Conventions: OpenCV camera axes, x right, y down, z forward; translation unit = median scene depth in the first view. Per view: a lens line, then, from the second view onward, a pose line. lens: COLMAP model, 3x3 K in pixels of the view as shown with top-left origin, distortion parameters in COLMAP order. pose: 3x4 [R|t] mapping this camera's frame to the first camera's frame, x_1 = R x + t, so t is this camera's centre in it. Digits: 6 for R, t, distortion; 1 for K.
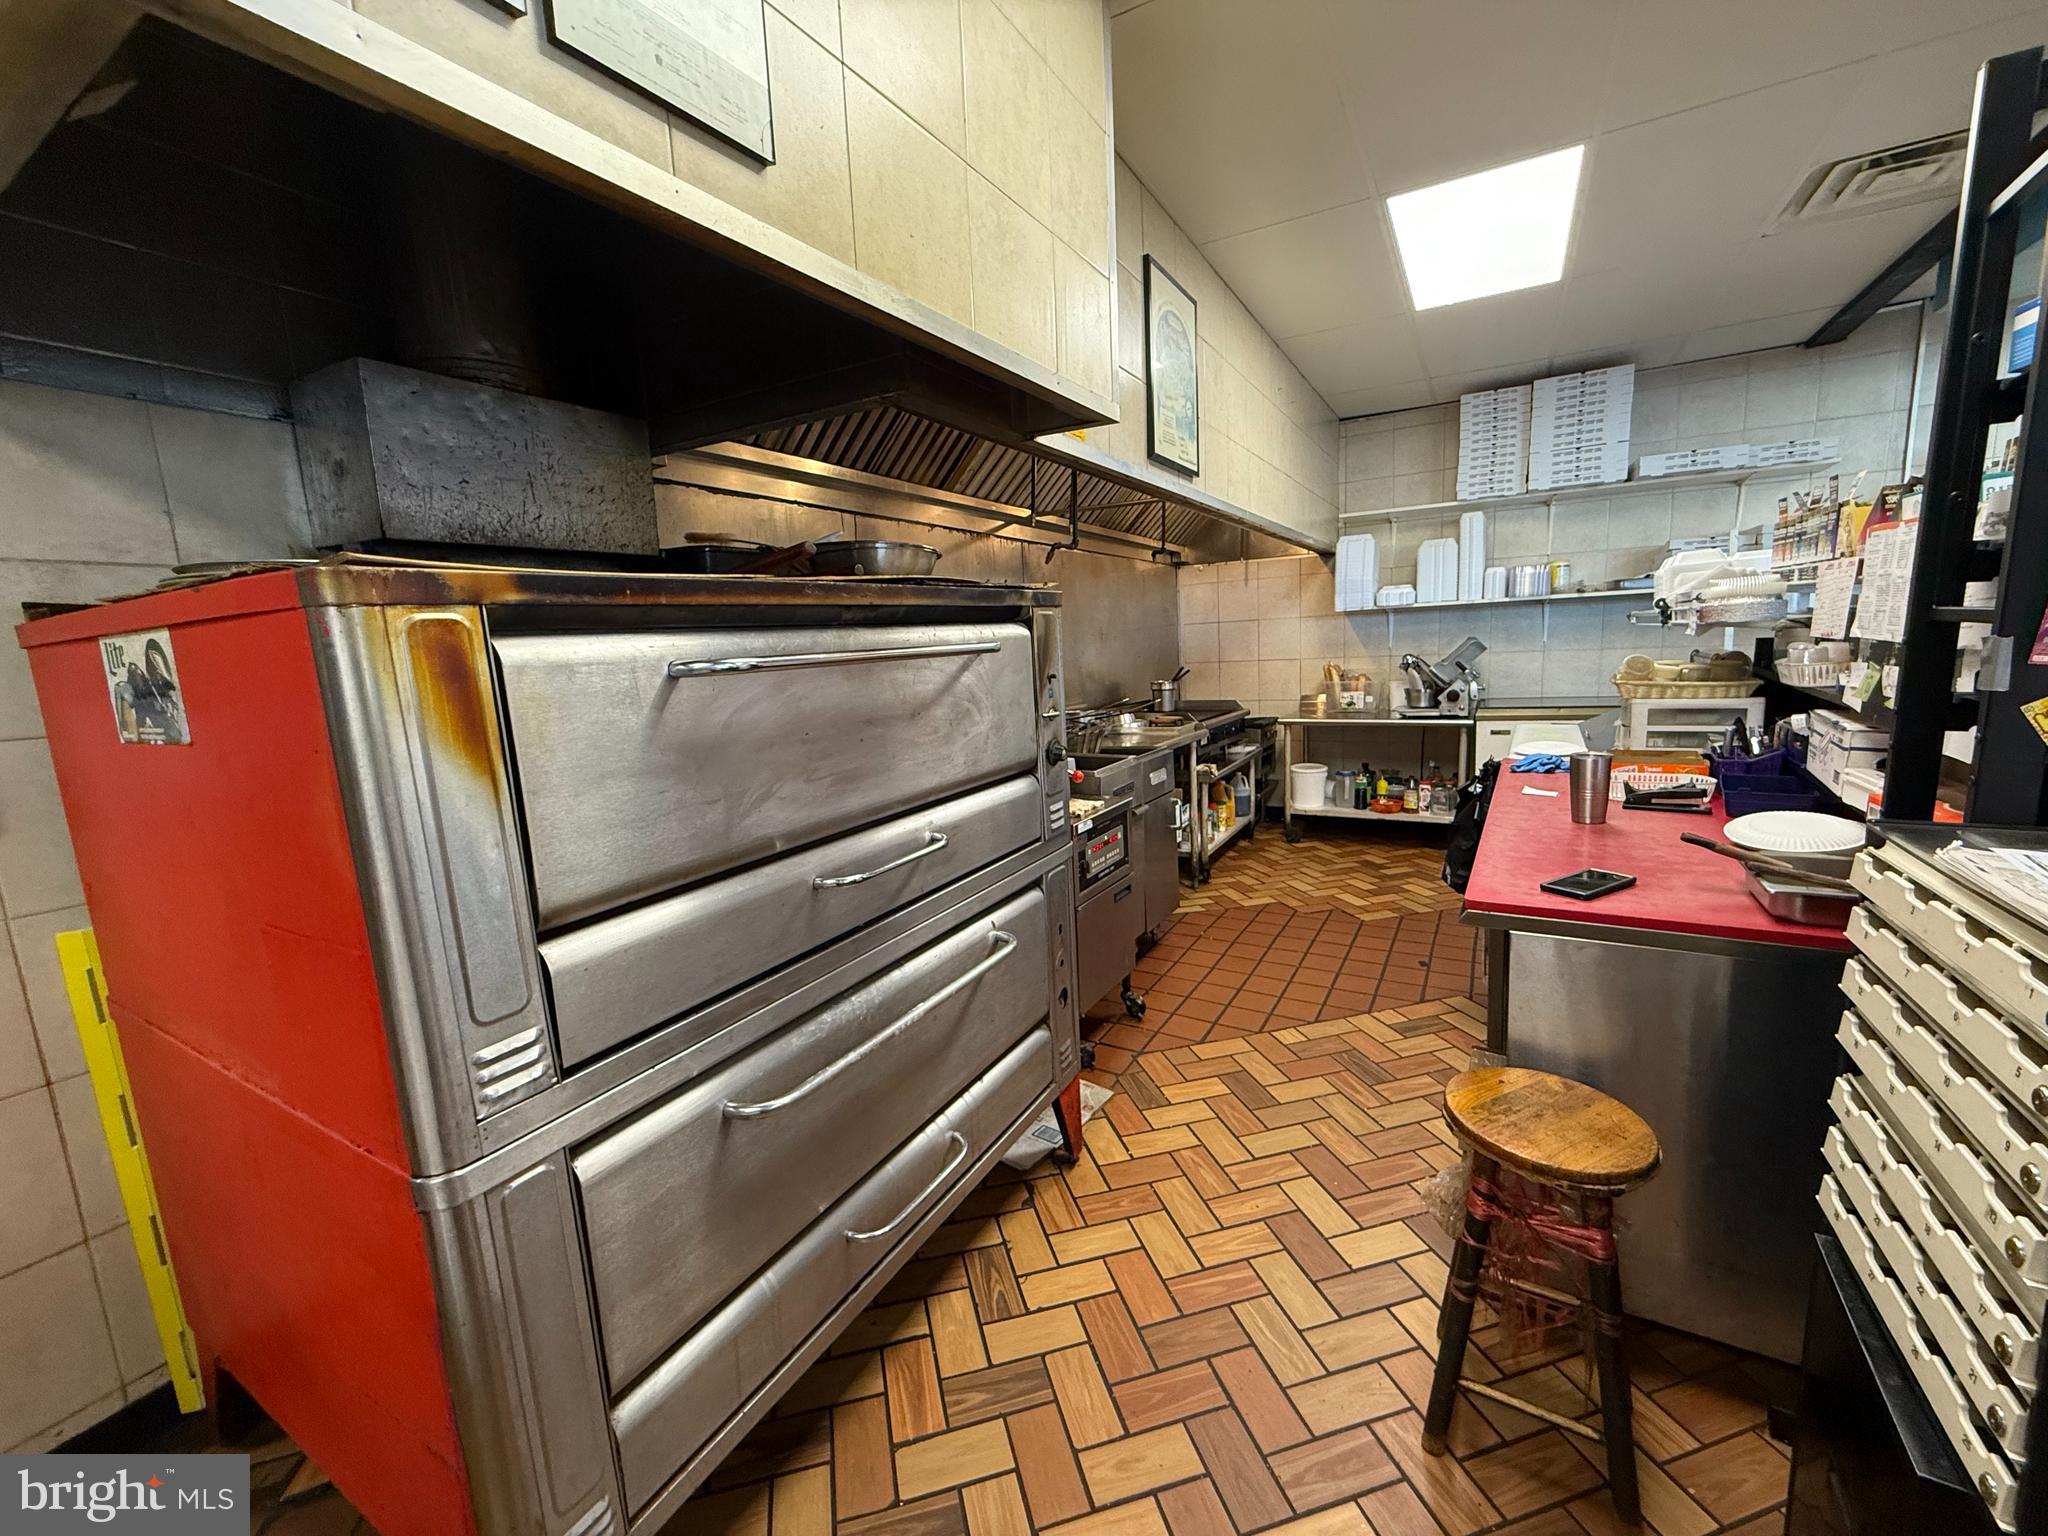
lens RADIAL K [[815.5, 0, 1026.7], [0, 815.5, 769.4], [0, 0, 1]] dist [-0.001637, 0.001129]
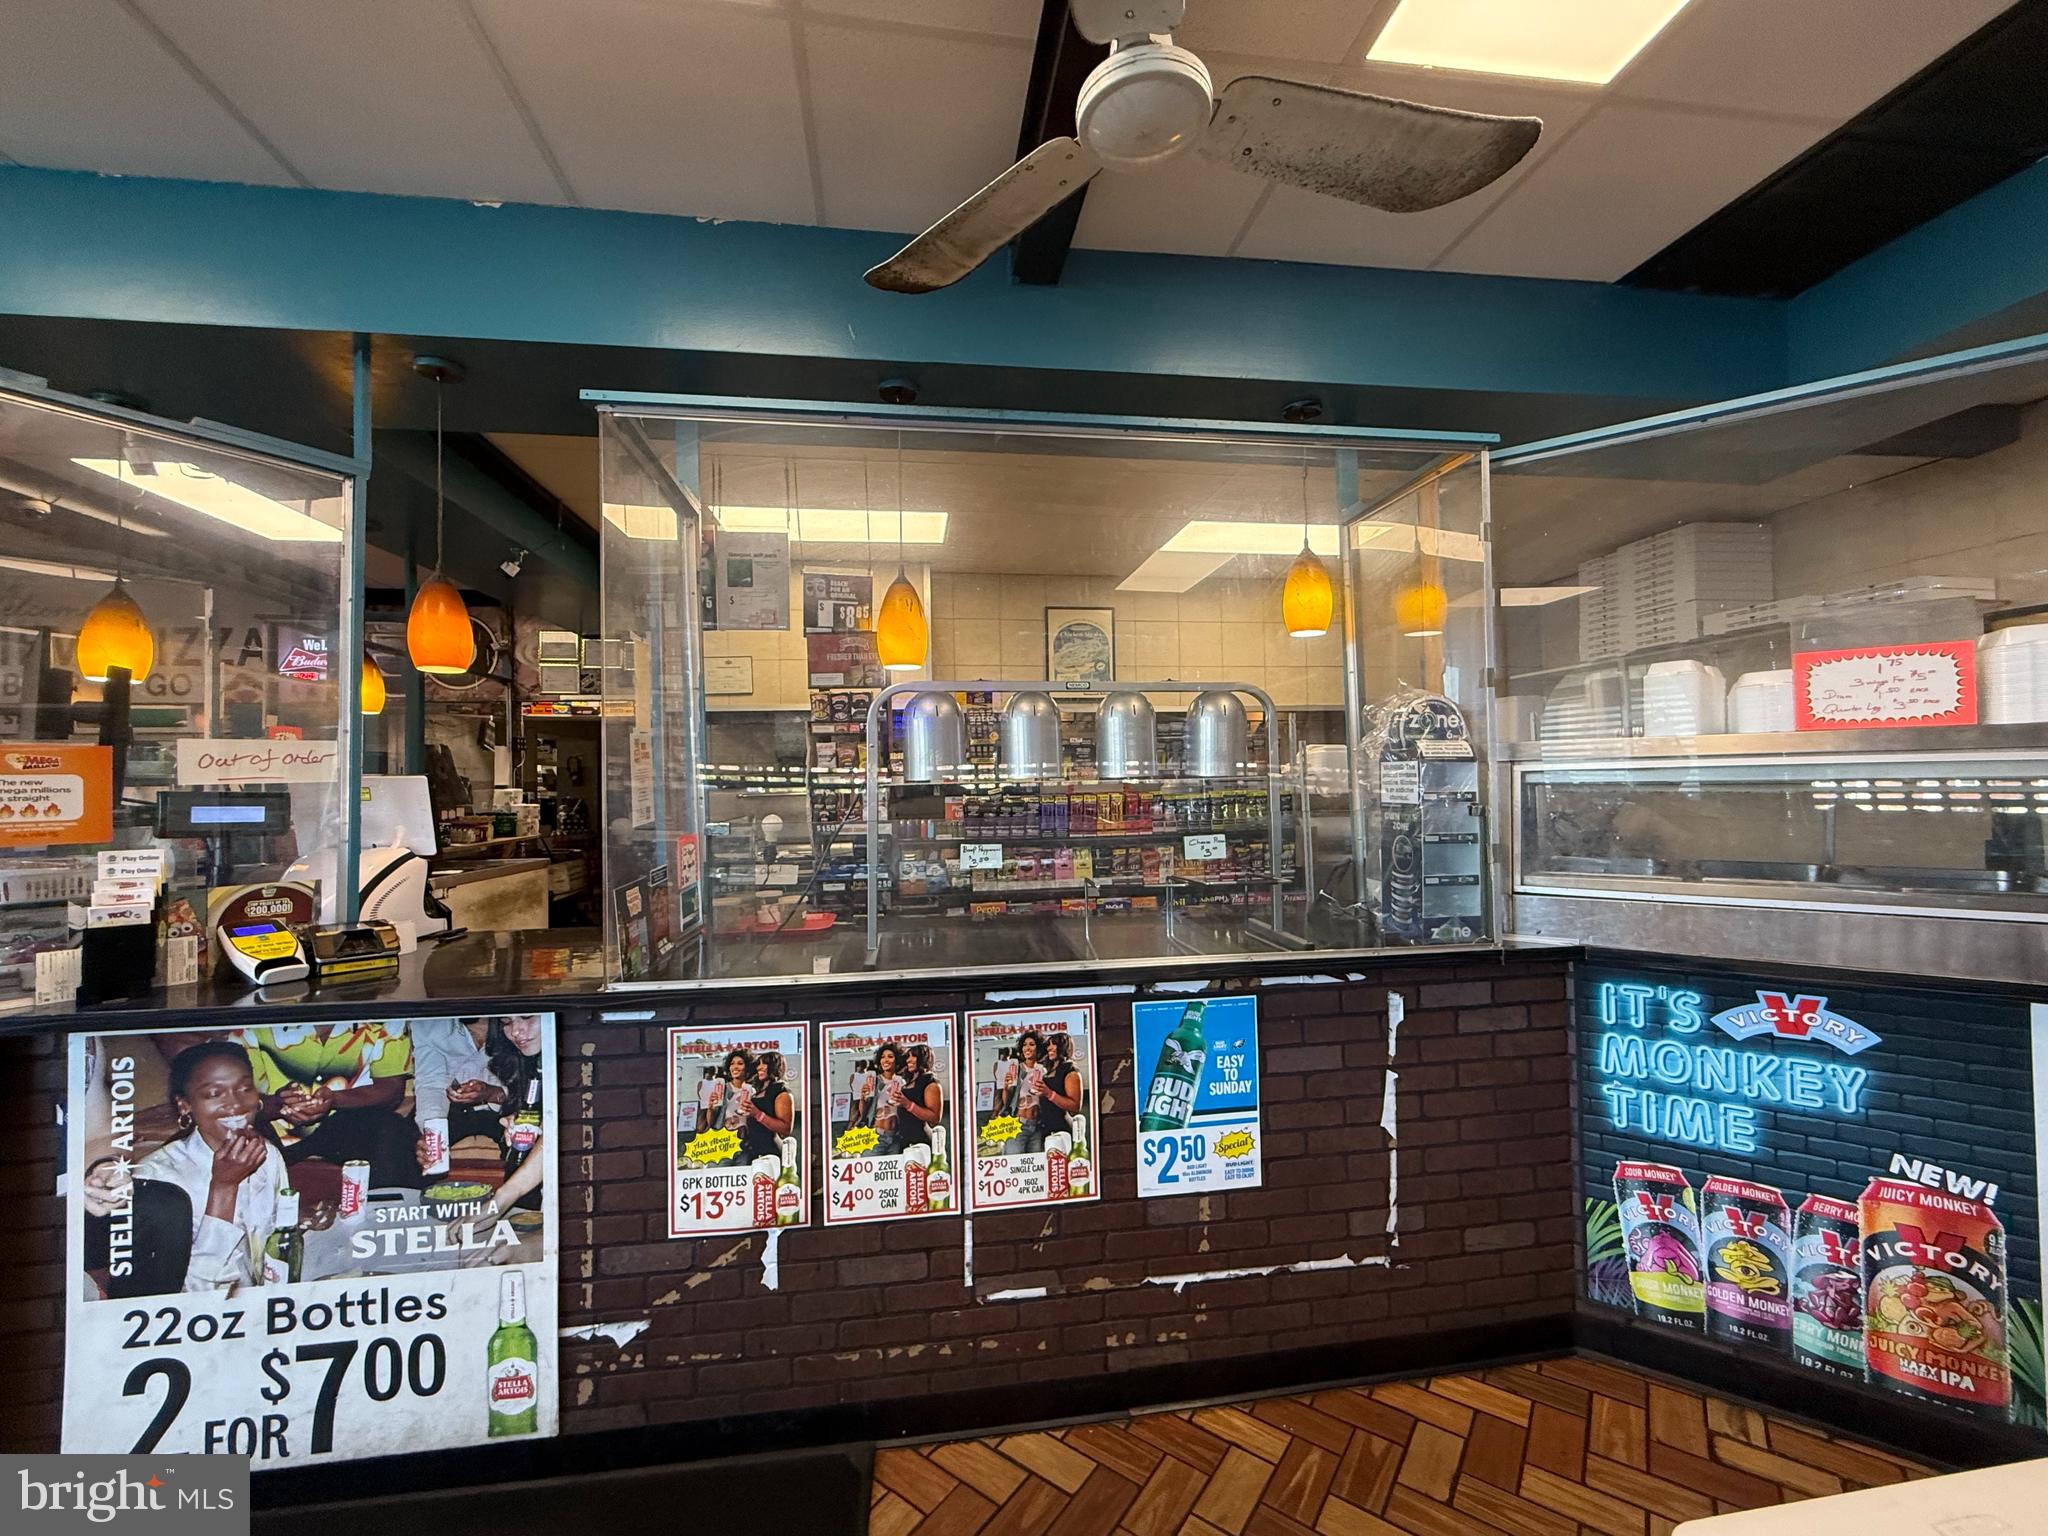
lens RADIAL K [[815.5, 0, 1018.2], [0, 815.5, 767.5], [0, 0, 1]] dist [-0.001637, 0.001129]
pose [[0.609040, 0.024507, -0.792761, 0.988677], [-0.137234, 0.987703, -0.074896, -0.035037], [0.781177, 0.154408, 0.604913, -0.141321]]
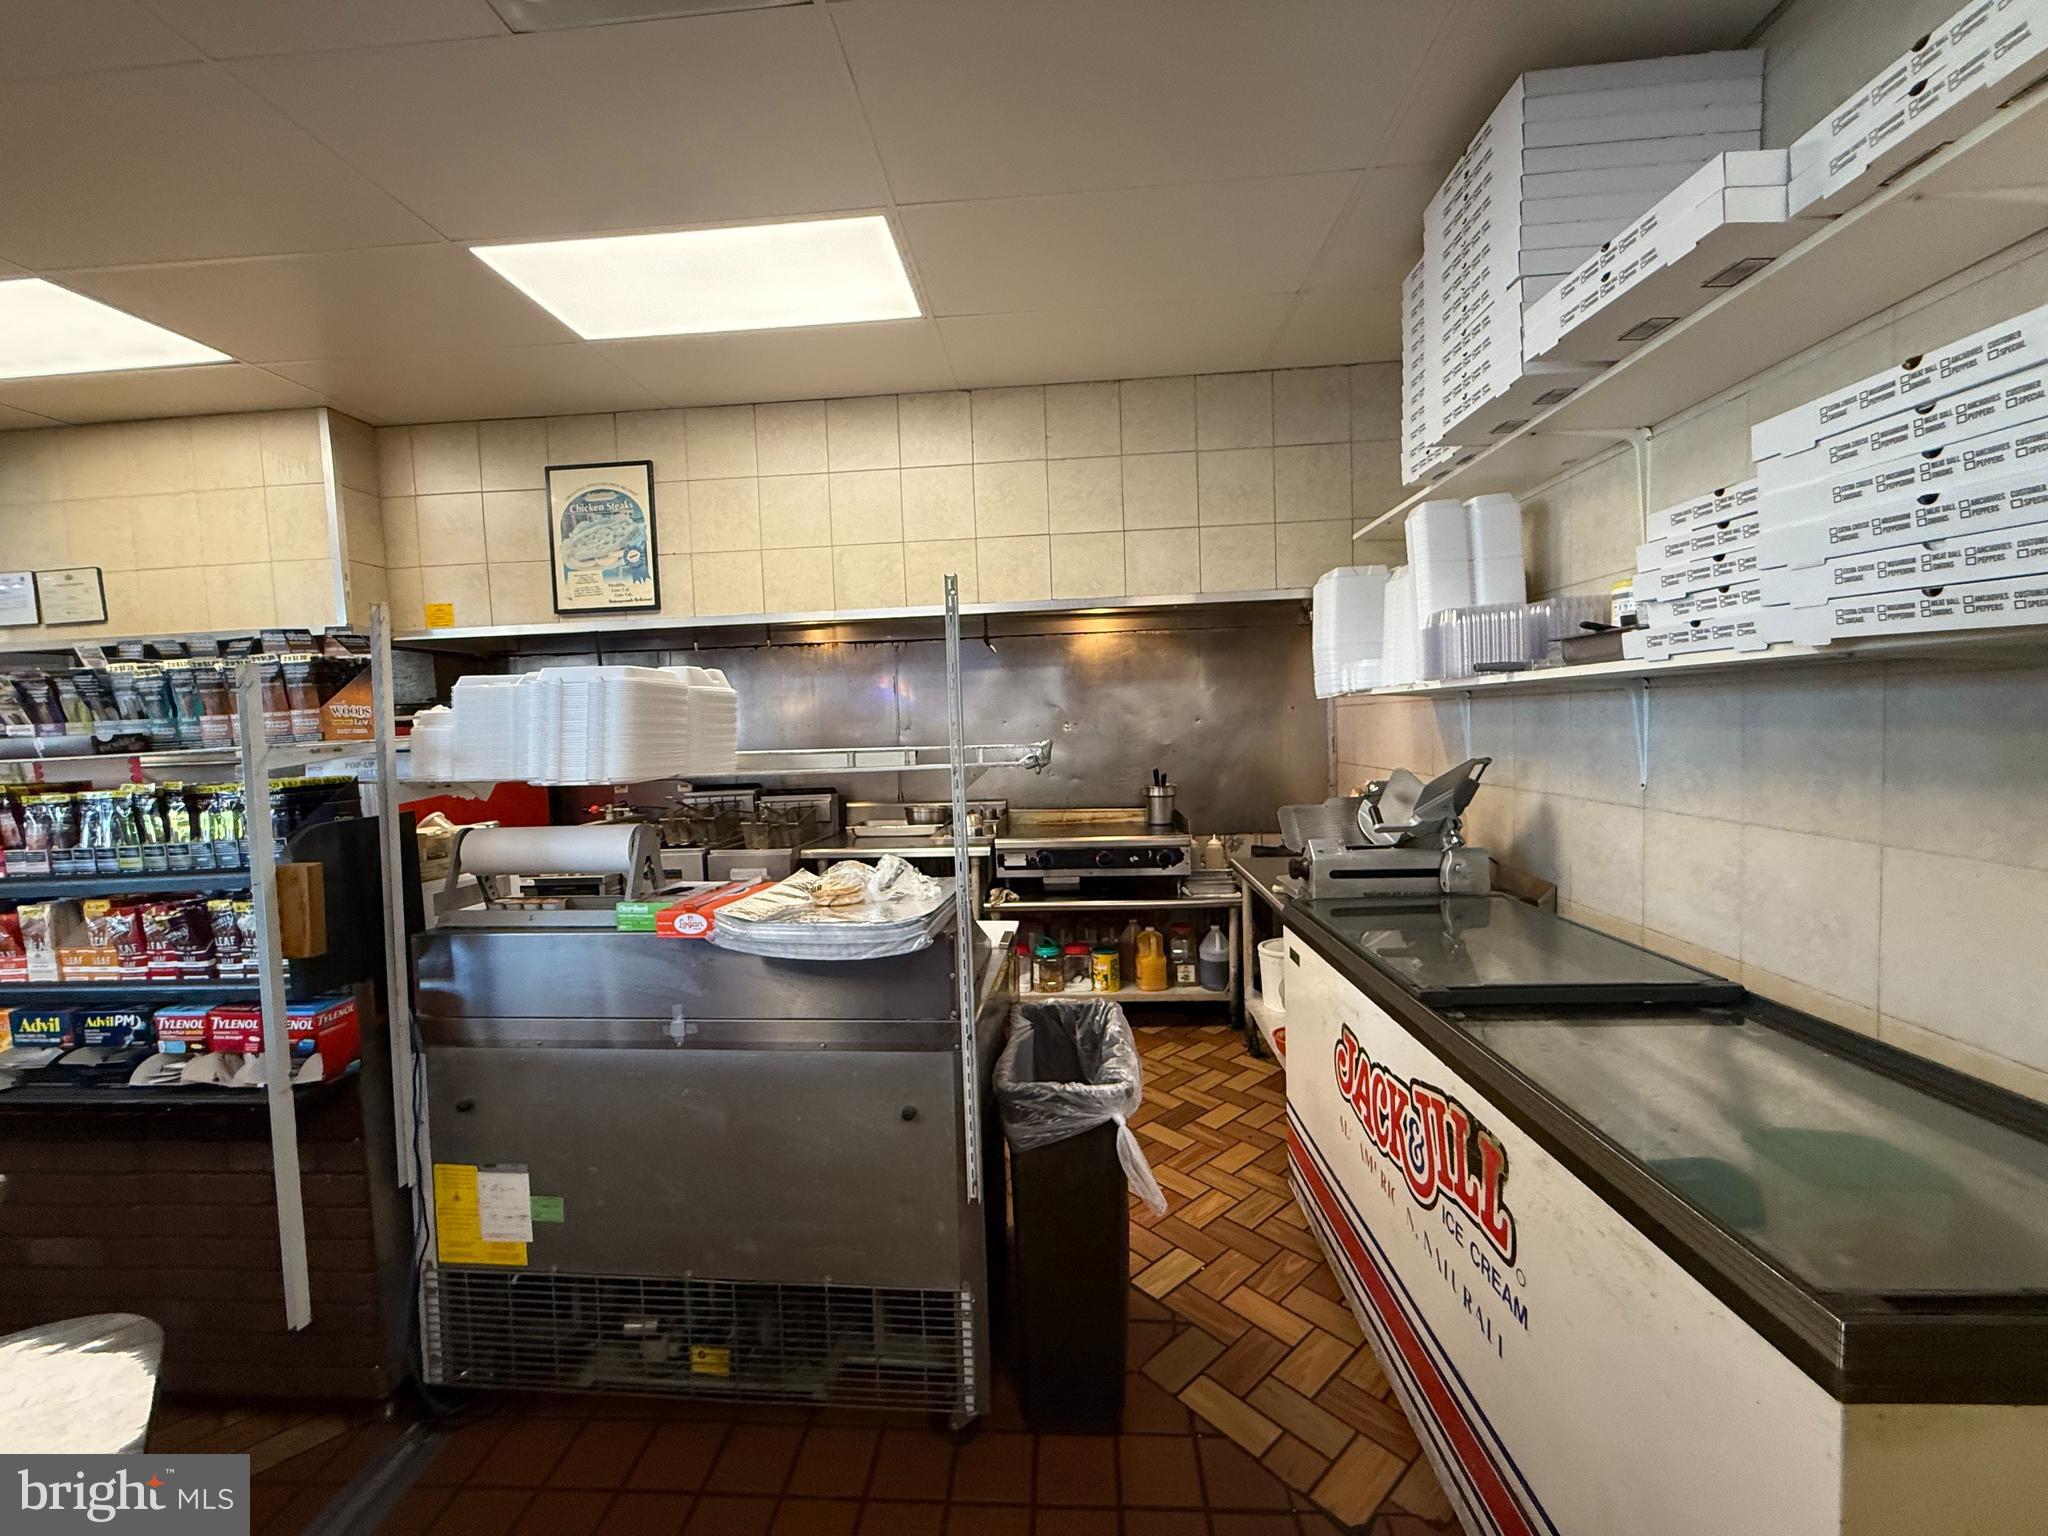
lens RADIAL K [[815.5, 0, 1016.9], [0, 815.5, 764.0], [0, 0, 1]] dist [-0.001637, 0.001129]
pose [[0.441943, 0.080405, -0.893432, 0.967622], [-0.126410, 0.991618, 0.026712, -0.158456], [0.888092, 0.101133, 0.448403, 0.634990]]
